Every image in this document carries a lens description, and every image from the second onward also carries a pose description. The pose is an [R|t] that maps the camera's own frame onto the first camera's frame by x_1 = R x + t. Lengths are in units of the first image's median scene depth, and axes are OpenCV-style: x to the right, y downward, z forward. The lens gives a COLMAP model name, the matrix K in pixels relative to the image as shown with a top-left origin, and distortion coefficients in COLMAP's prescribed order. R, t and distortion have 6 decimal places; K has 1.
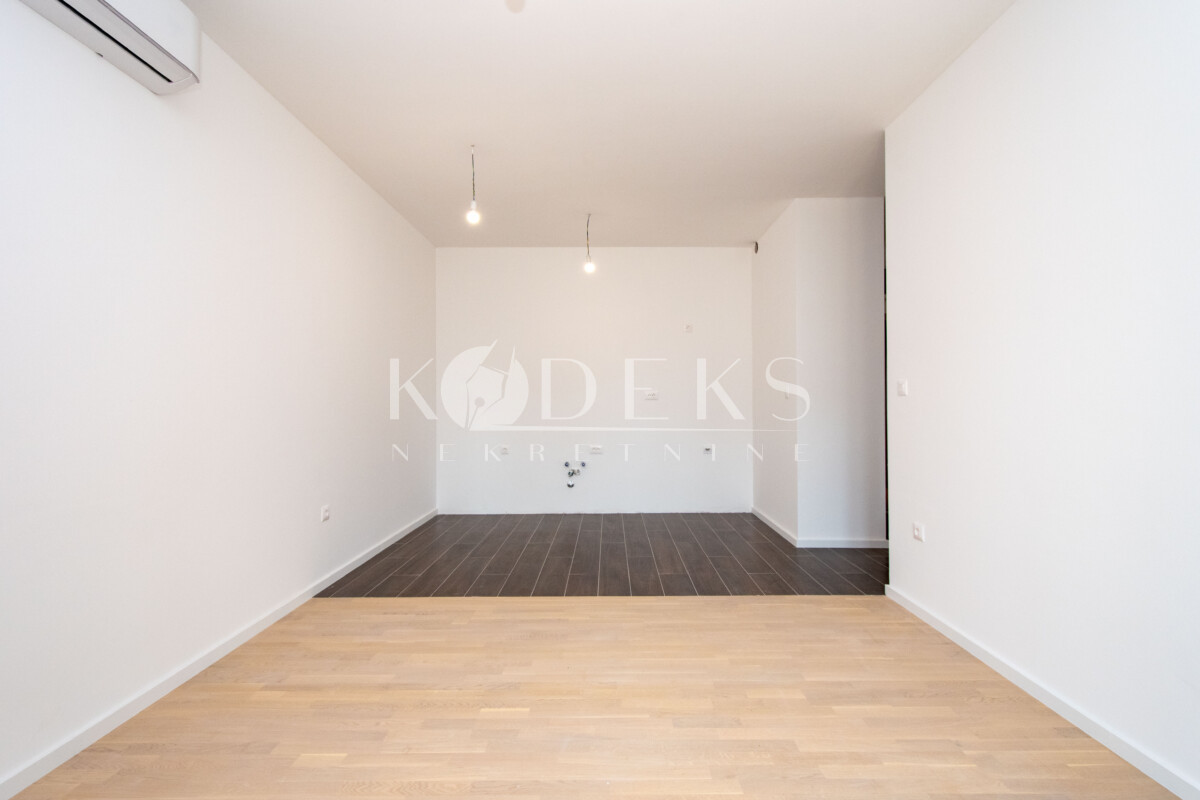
lens RADIAL K [[534.5, 0, 600.0], [0, 534.5, 400.0], [0, 0, 1]] dist [-0.000991, -0.000081]
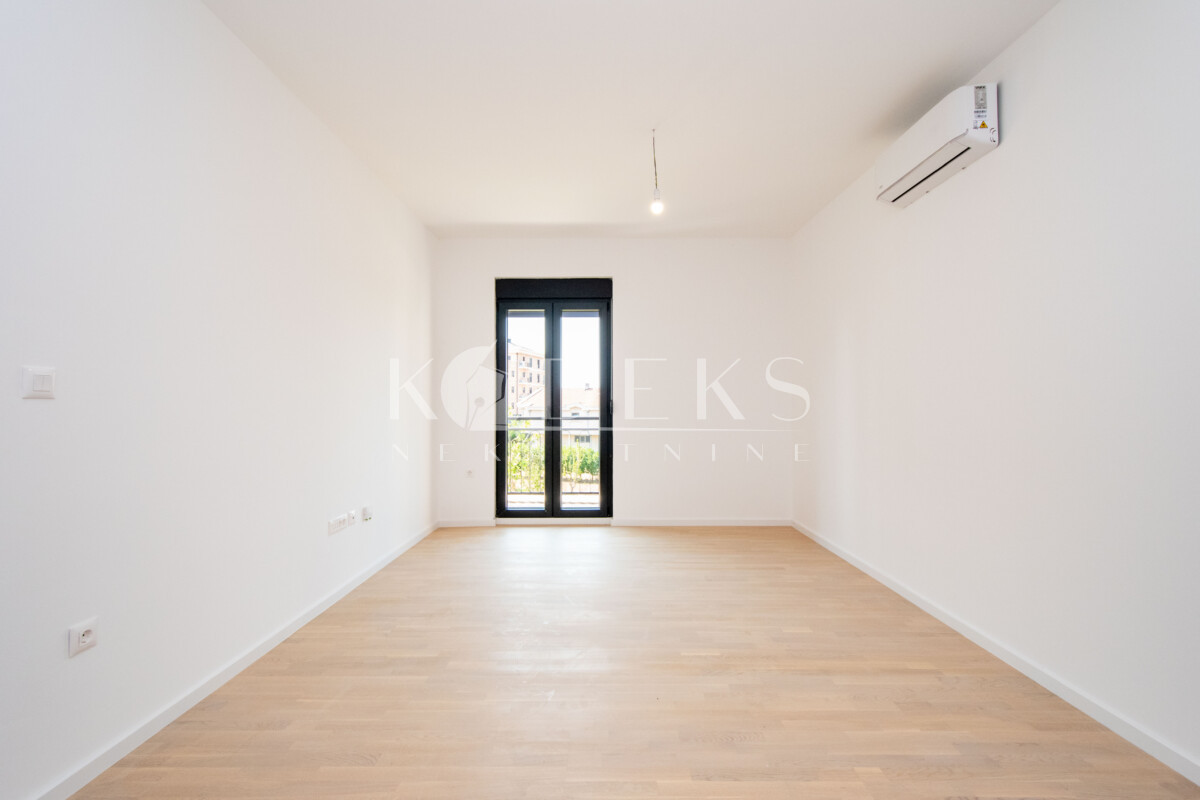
lens RADIAL K [[534.5, 0, 600.0], [0, 534.5, 400.0], [0, 0, 1]] dist [-0.000991, -0.000081]
pose [[-0.999982, 0.003852, -0.004665, 0.054481], [0.003916, 0.999899, -0.013693, 0.002902], [0.004612, -0.013711, -0.999895, 2.005787]]
